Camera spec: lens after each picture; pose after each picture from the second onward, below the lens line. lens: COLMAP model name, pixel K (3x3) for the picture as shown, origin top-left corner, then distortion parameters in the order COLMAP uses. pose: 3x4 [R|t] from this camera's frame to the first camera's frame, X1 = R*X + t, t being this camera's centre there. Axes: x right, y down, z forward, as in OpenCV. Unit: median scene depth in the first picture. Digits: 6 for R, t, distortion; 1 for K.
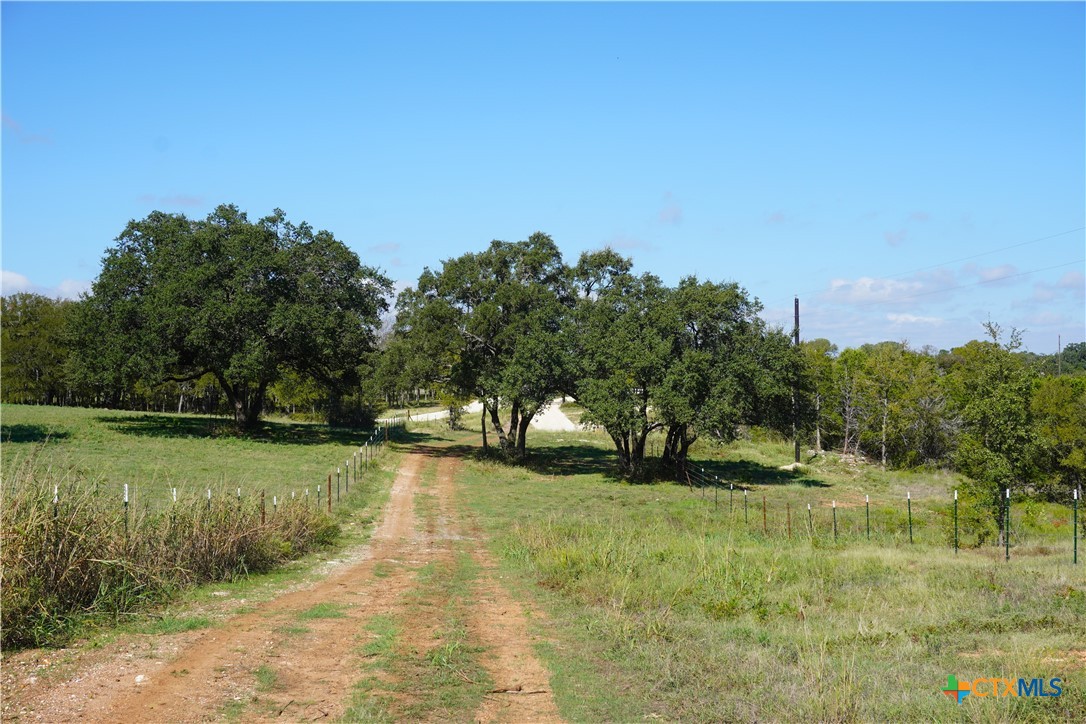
lens RADIAL K [[1436.4, 0, 541.6], [0, 1436.4, 362.1], [0, 0, 1]] dist [-0.000827, 0.000000]
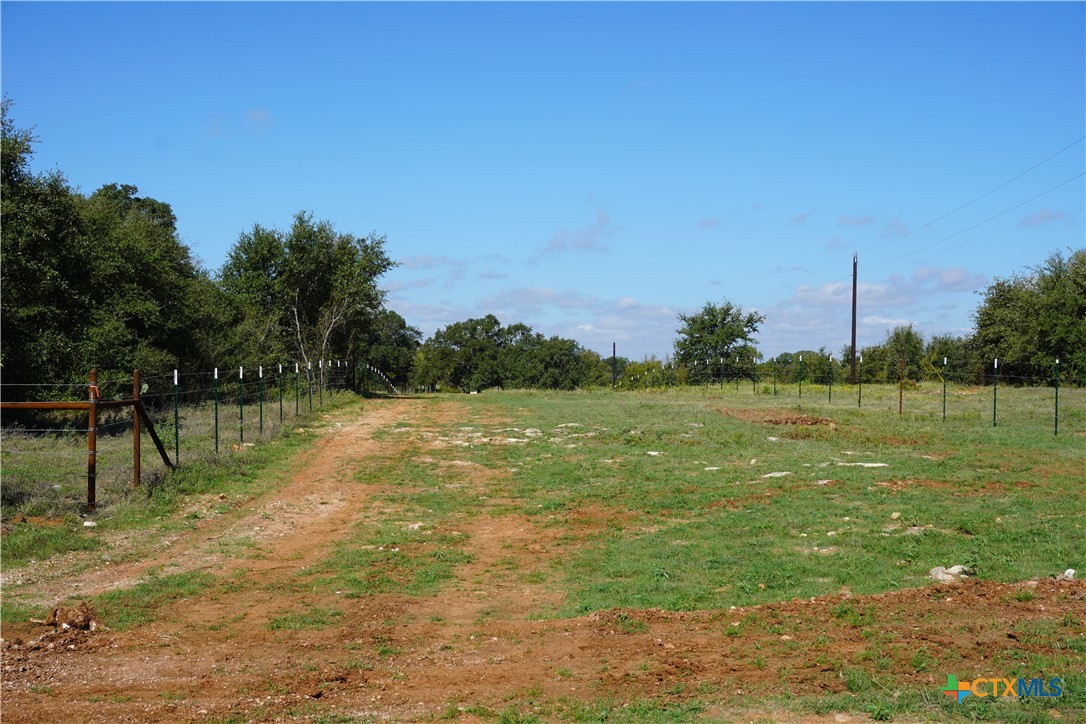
lens RADIAL K [[1436.4, 0, 544.7], [0, 1436.4, 362.5], [0, 0, 1]] dist [-0.000827, 0.000000]
pose [[0.999885, 0.010953, 0.010446, 0.061174], [-0.010961, 0.999940, 0.000714, -0.018125], [-0.010437, -0.000828, 0.999945, -1.232234]]
